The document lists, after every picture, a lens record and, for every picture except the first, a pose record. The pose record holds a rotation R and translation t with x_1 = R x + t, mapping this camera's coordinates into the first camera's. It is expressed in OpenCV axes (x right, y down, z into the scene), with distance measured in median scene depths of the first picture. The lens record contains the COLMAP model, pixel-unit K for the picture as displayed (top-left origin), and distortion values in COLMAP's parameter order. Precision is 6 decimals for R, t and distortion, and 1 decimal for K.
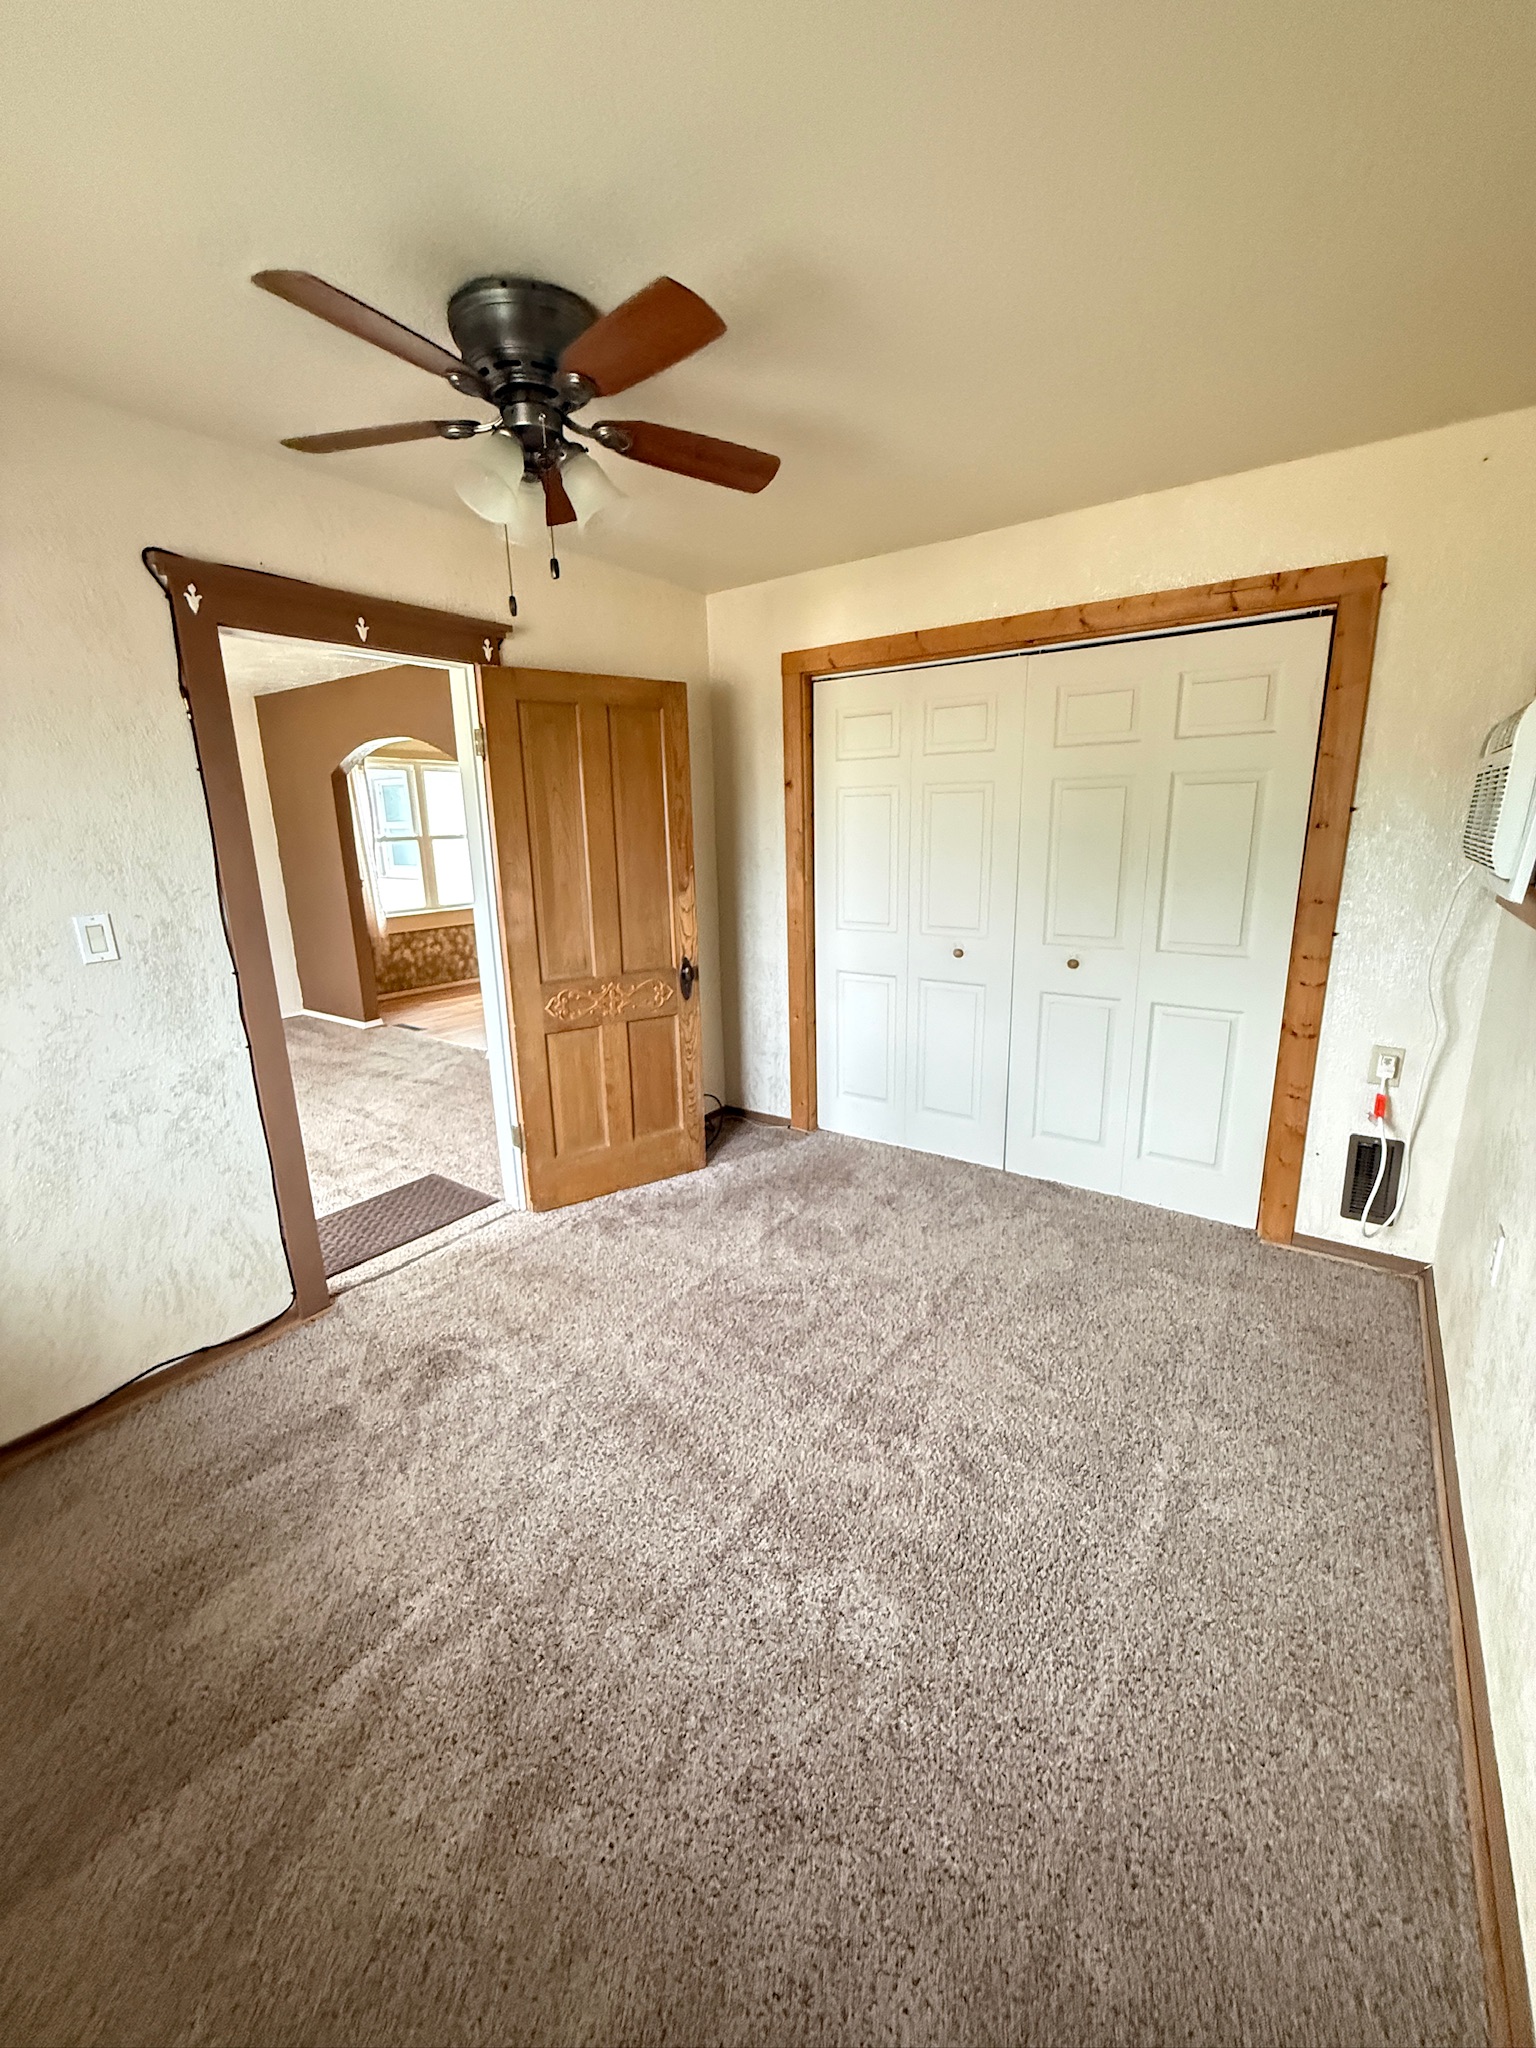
lens RADIAL K [[811.4, 0, 770.6], [0, 811.4, 1018.1], [0, 0, 1]] dist [-0.003781, 0.000269]
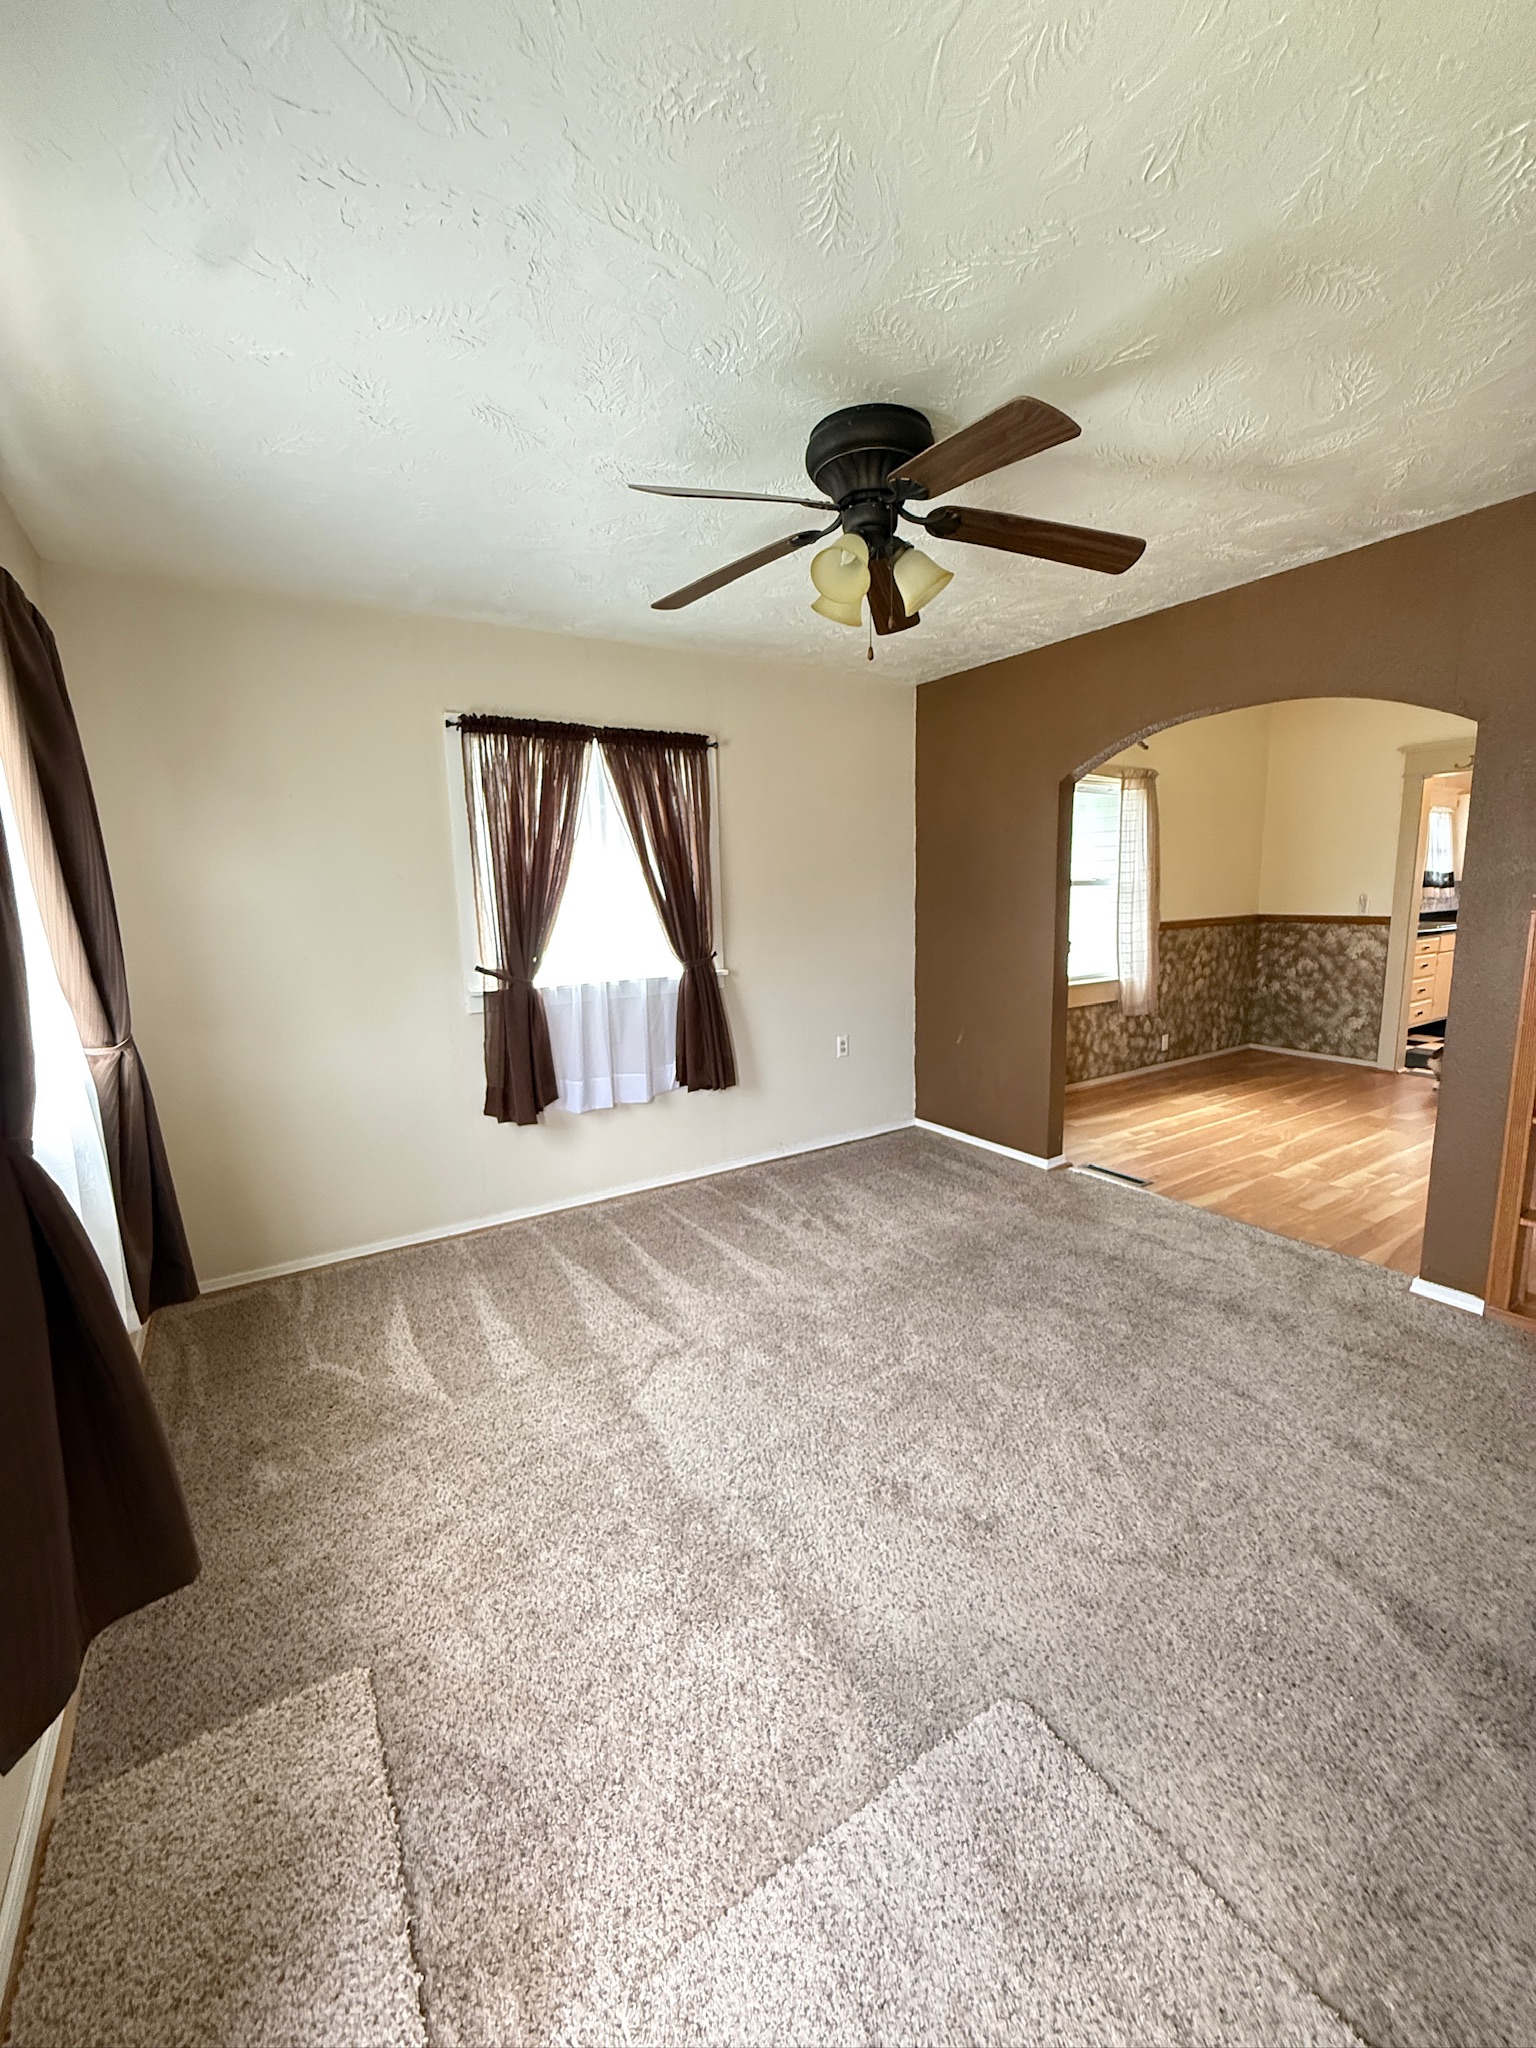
lens RADIAL K [[811.4, 0, 763.7], [0, 811.4, 1019.4], [0, 0, 1]] dist [-0.003781, 0.000269]
pose [[0.917898, 0.051453, -0.393465, -0.377613], [-0.077032, 0.995800, -0.049485, -0.047667], [0.389267, 0.075732, 0.918007, 0.243571]]
